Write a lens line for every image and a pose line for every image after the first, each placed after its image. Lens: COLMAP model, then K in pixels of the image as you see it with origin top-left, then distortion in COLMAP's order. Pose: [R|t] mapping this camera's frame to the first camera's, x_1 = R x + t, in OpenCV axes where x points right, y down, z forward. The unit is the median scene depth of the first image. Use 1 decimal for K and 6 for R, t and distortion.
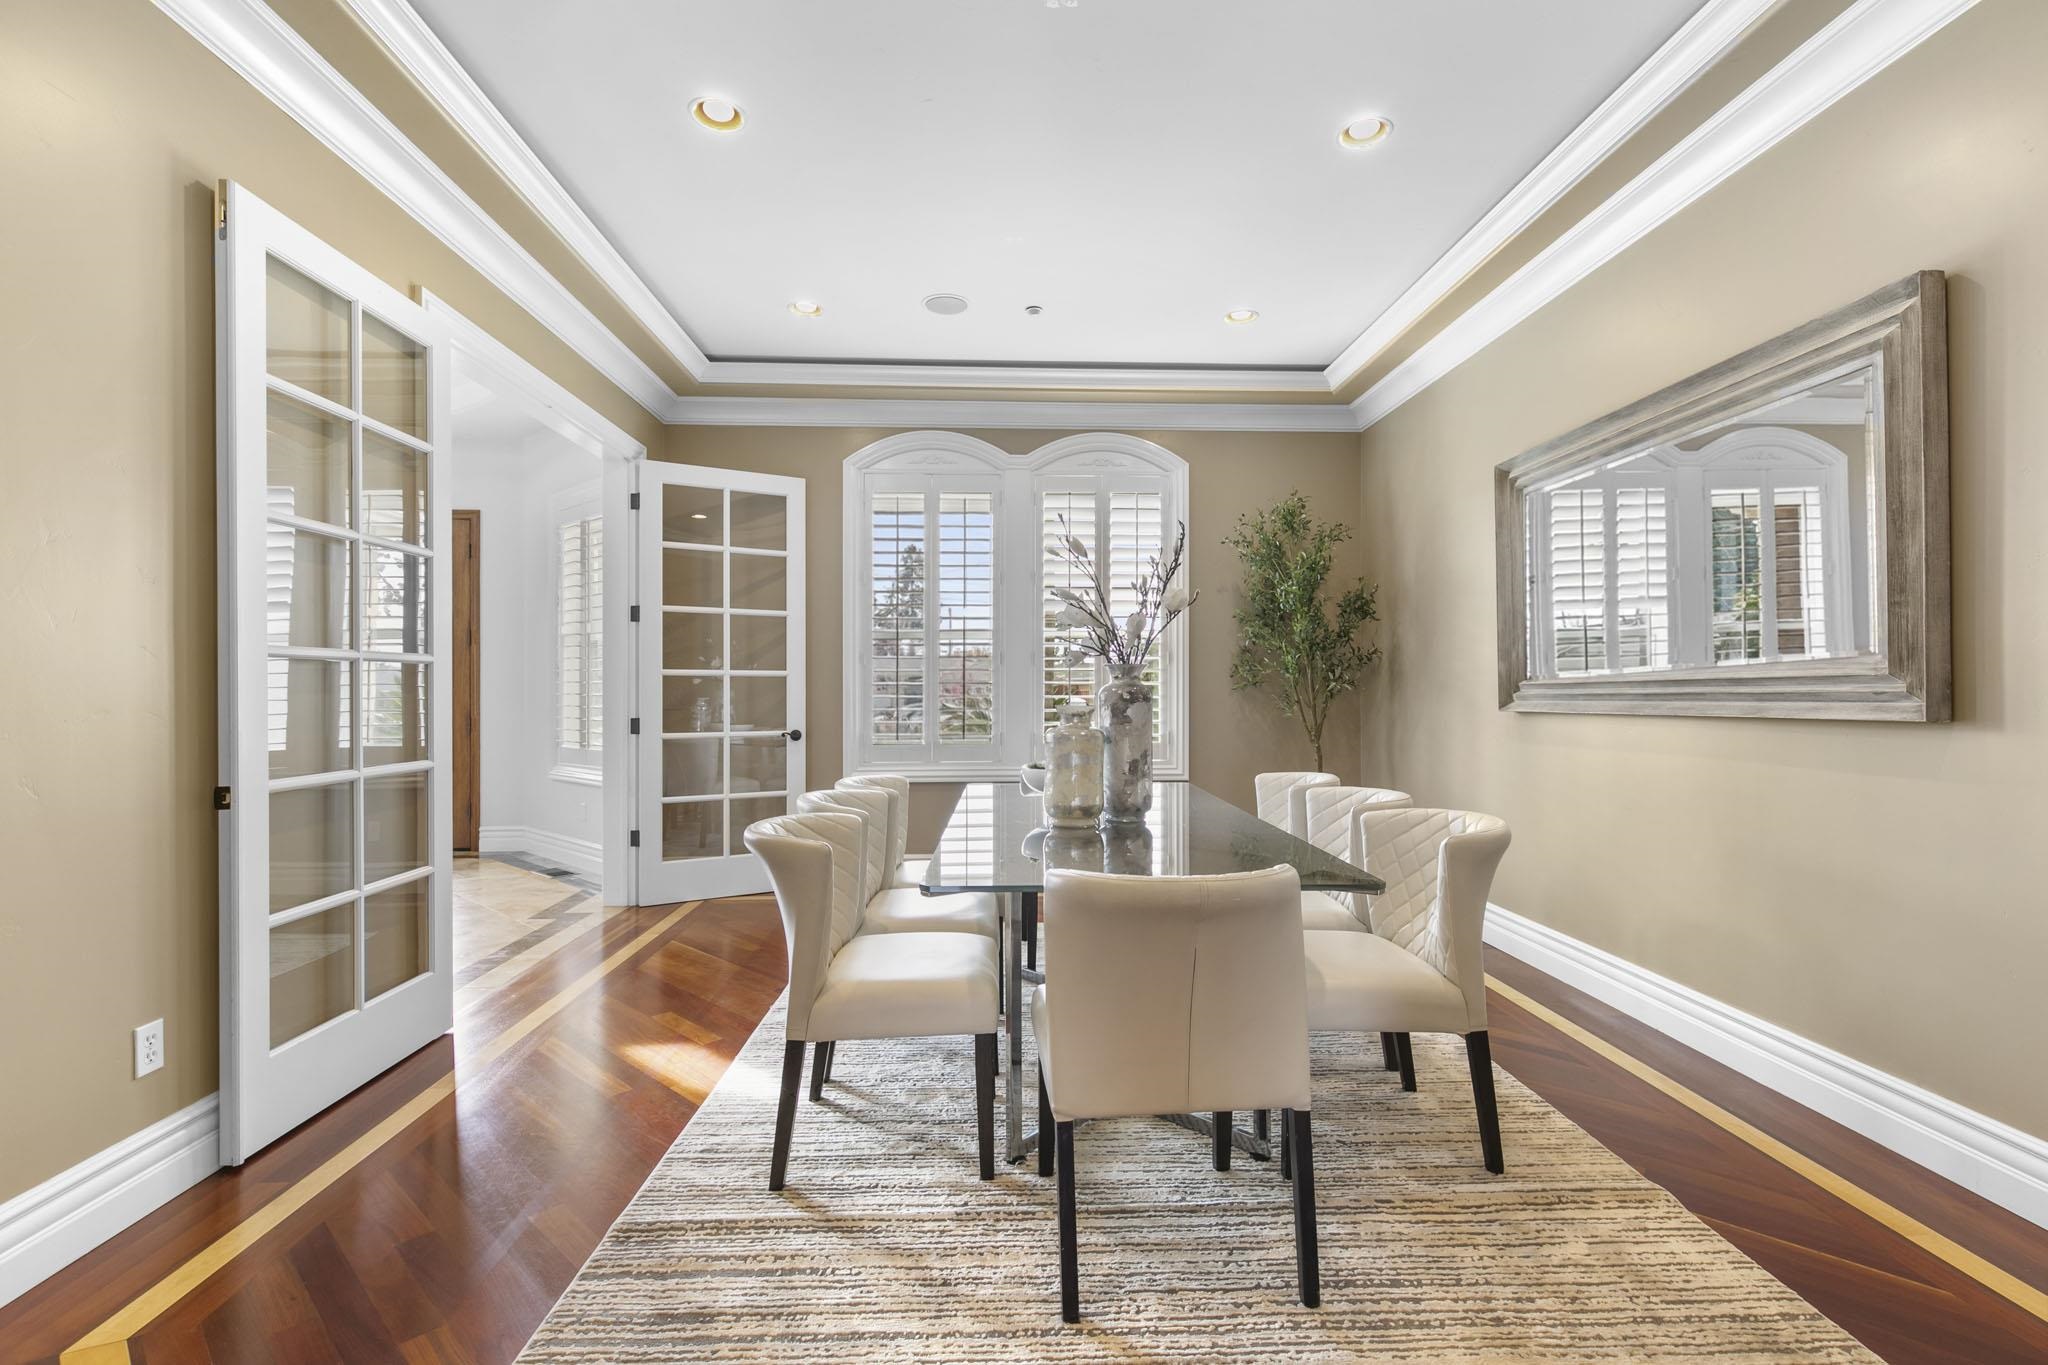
lens RADIAL K [[912.5, 0, 1031.2], [0, 912.5, 684.4], [0, 0, 1]] dist [0.002595, -0.001070]
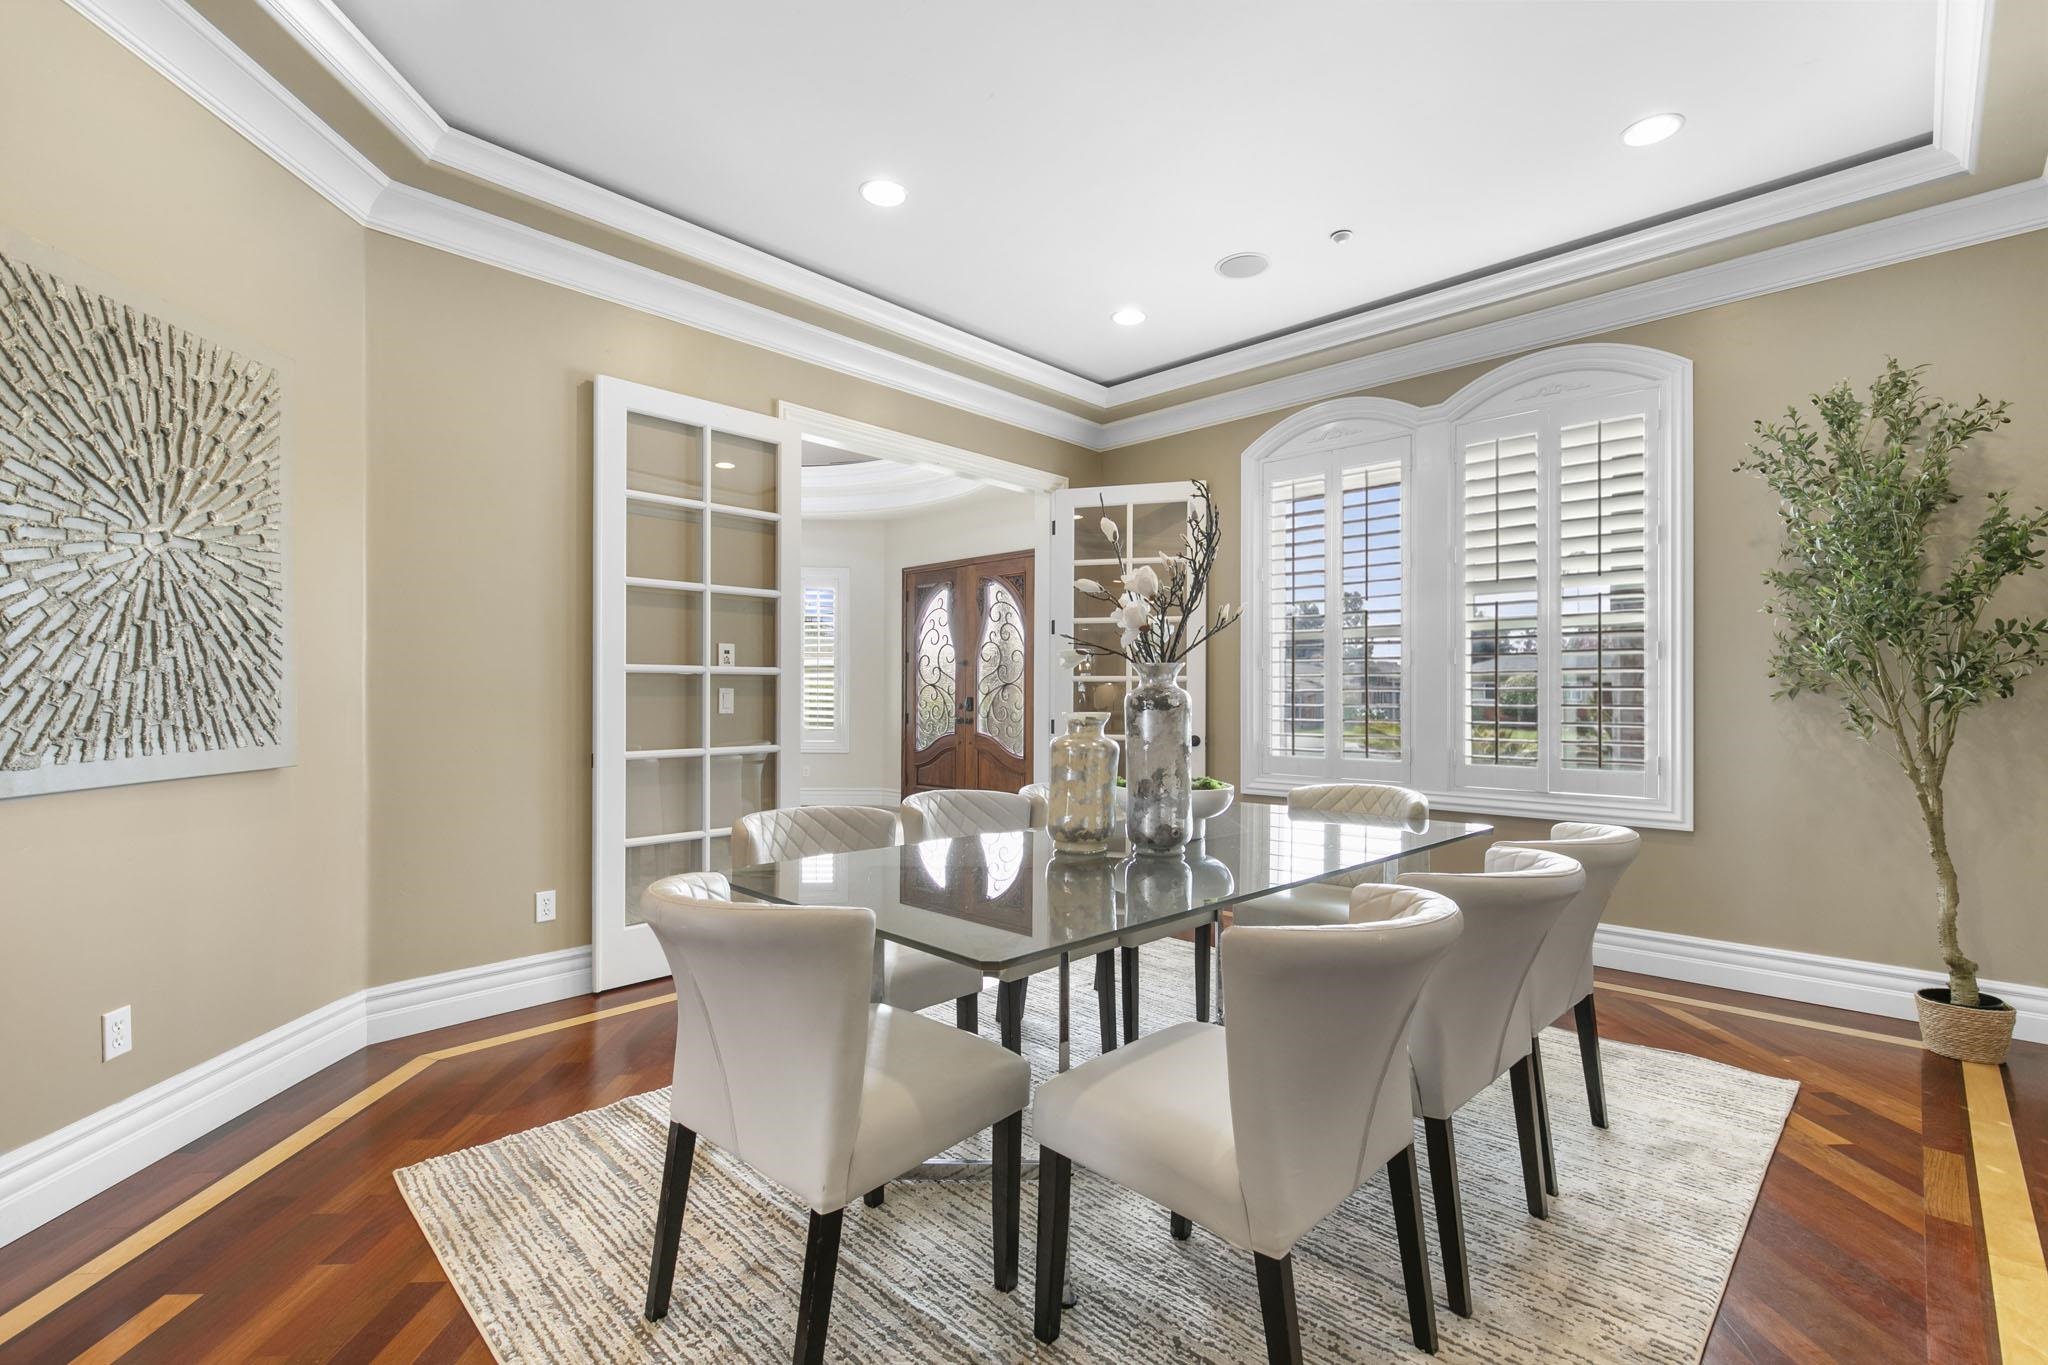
lens RADIAL K [[912.5, 0, 1034.1], [0, 912.5, 685.4], [0, 0, 1]] dist [0.002595, -0.001070]
pose [[0.689979, -0.005725, -0.723806, 0.352494], [0.000707, 0.999974, -0.007235, 0.002461], [0.723829, 0.004480, 0.689965, 0.200276]]
